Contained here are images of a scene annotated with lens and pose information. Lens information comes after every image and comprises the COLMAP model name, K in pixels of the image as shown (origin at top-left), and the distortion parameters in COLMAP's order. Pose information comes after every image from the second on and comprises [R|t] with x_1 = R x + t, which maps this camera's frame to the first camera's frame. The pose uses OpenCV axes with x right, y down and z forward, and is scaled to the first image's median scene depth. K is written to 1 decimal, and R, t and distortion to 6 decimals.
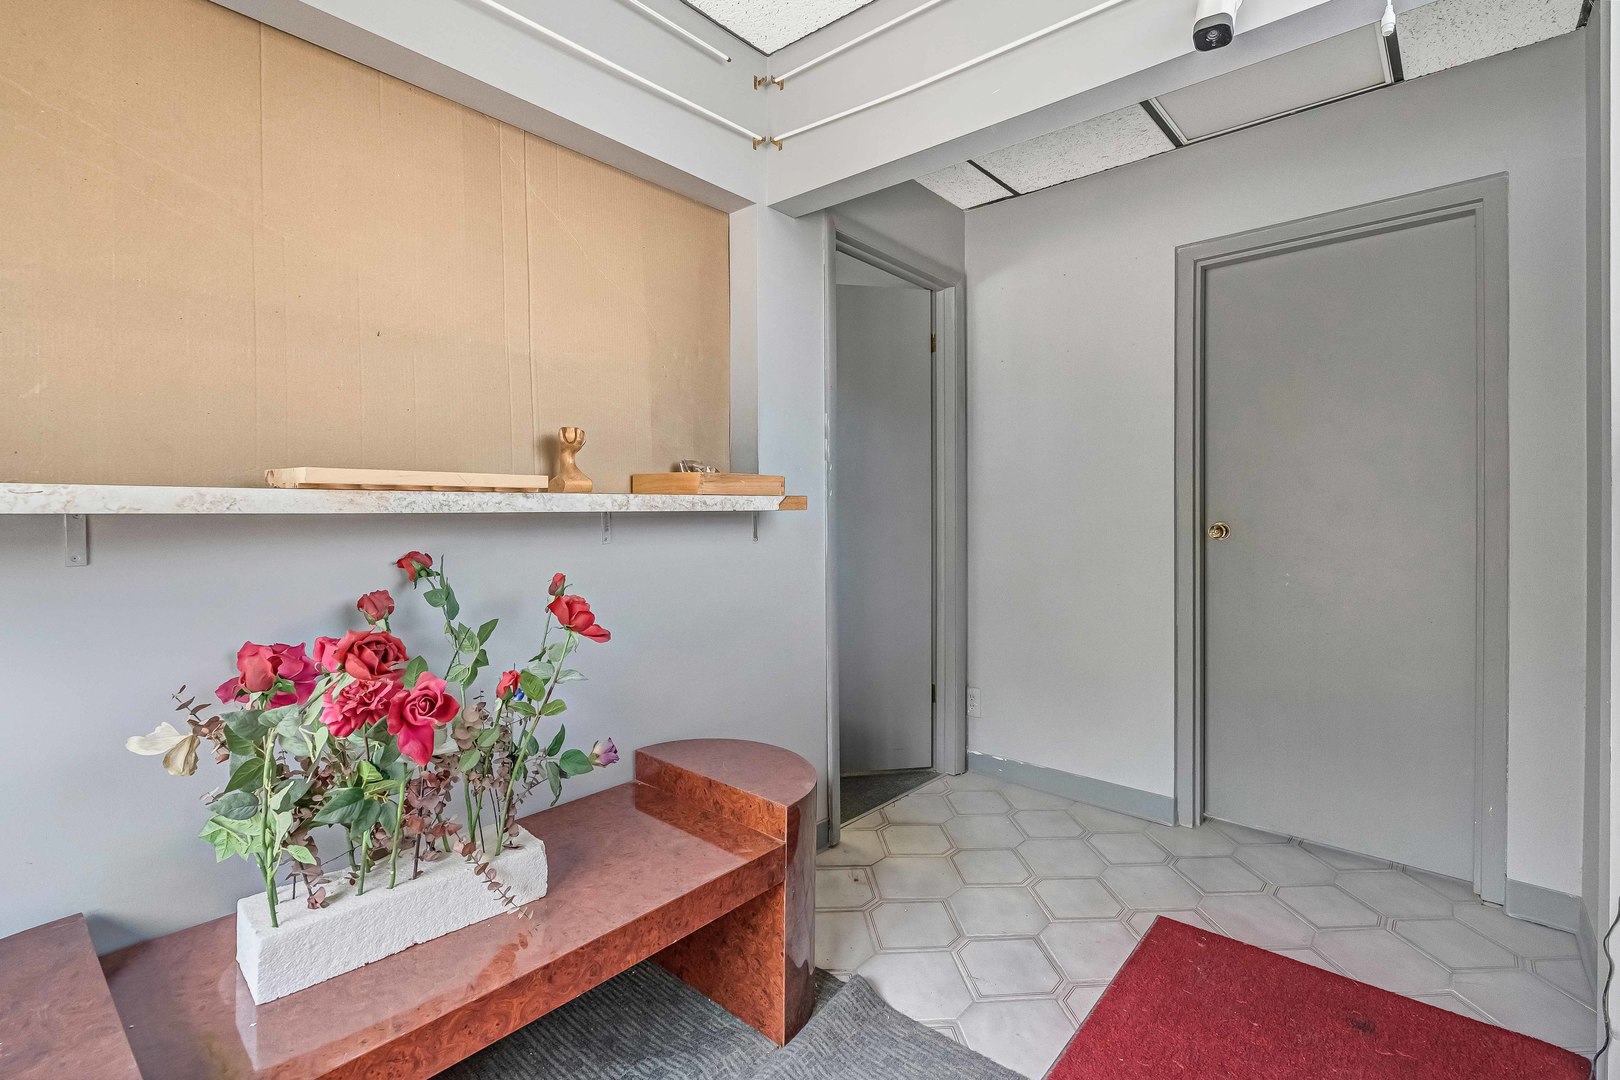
lens RADIAL K [[751.7, 0, 808.9], [0, 751.7, 524.6], [0, 0, 1]] dist [-0.003355, -0.000010]
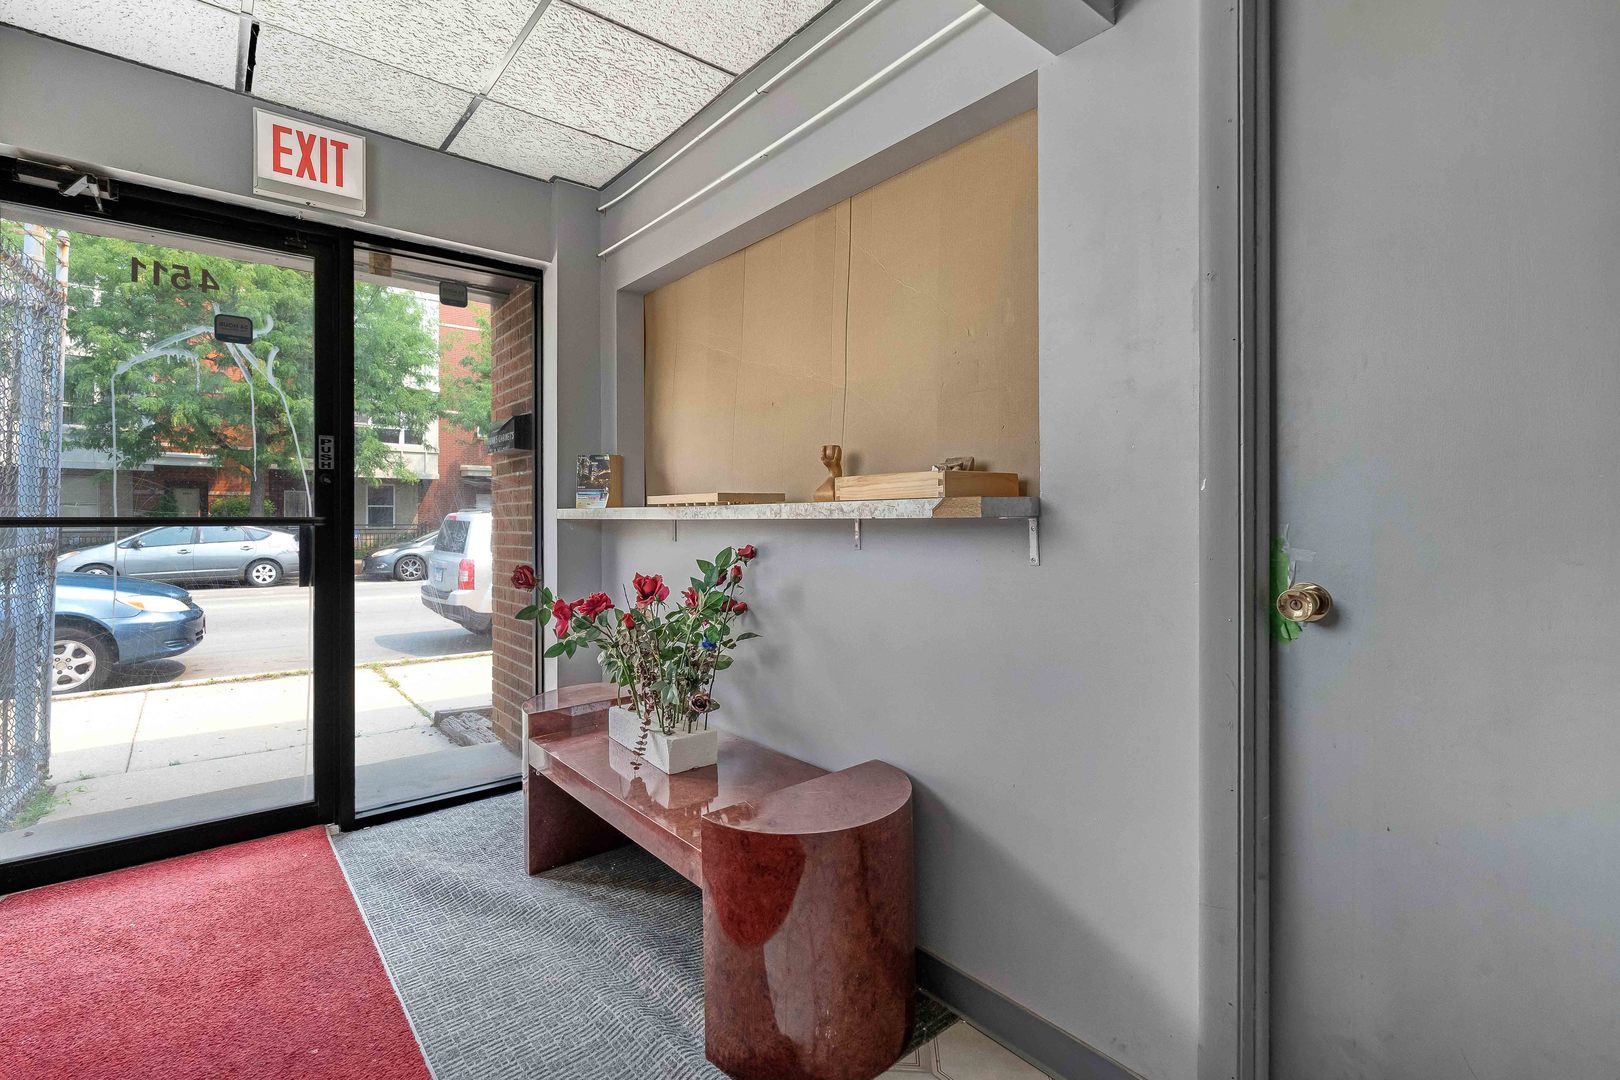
lens RADIAL K [[751.7, 0, 808.4], [0, 751.7, 533.3], [0, 0, 1]] dist [-0.003355, -0.000010]
pose [[-0.167105, 0.016741, -0.985797, 0.876884], [-0.023804, 0.999496, 0.021009, -0.020583], [0.985652, 0.026977, -0.166622, 1.234139]]
